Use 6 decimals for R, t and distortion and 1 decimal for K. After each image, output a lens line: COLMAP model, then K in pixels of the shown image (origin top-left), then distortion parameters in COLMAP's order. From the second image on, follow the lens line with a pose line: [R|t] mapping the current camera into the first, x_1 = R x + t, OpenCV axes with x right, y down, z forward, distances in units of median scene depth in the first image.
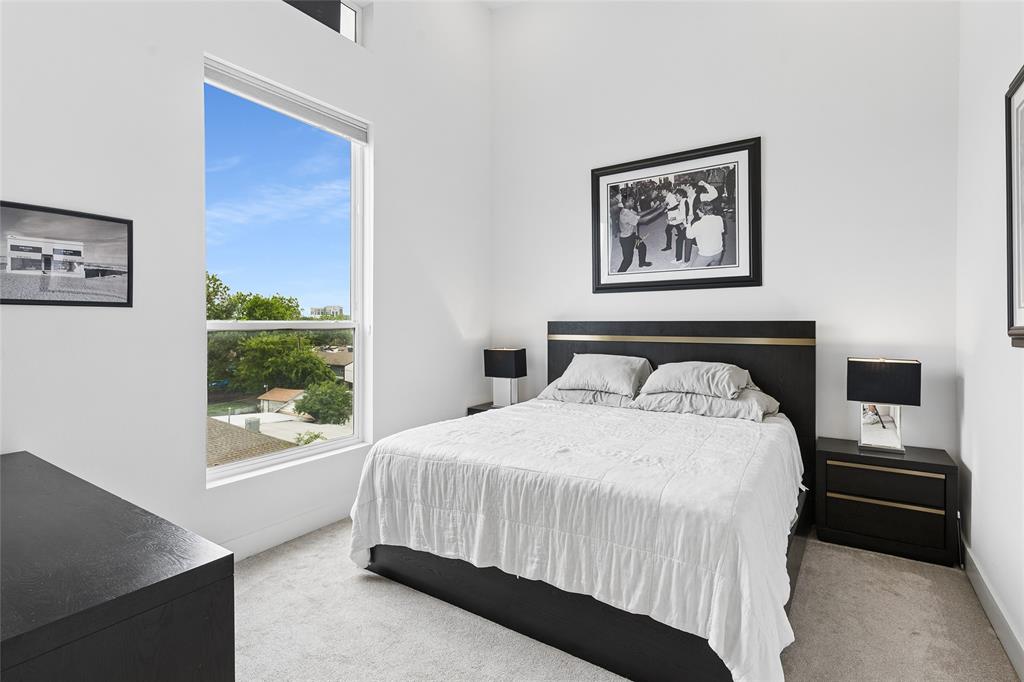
lens RADIAL K [[492.6, 0, 510.2], [0, 492.6, 338.2], [0, 0, 1]] dist [0.000100, -0.000660]
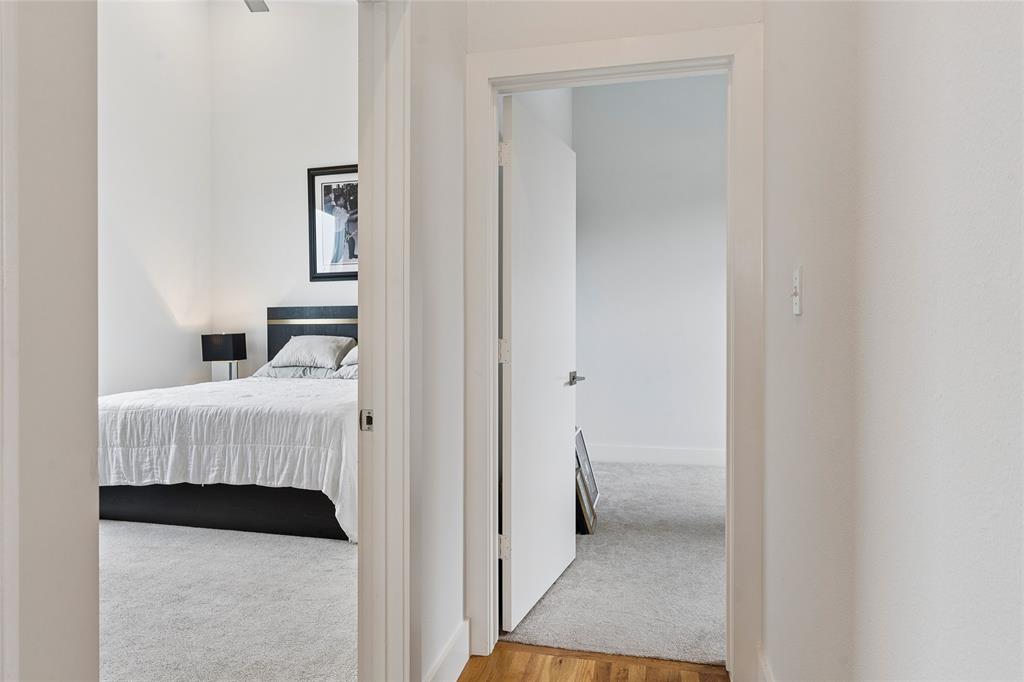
lens RADIAL K [[606.8, 0, 512.0], [0, 606.8, 341.0], [0, 0, 1]] dist [-0.000785, 0.000850]
pose [[0.936764, -0.012335, 0.349744, 0.205110], [0.017049, 0.999801, -0.010403, 0.111931], [-0.349546, 0.015708, 0.936787, -0.746983]]
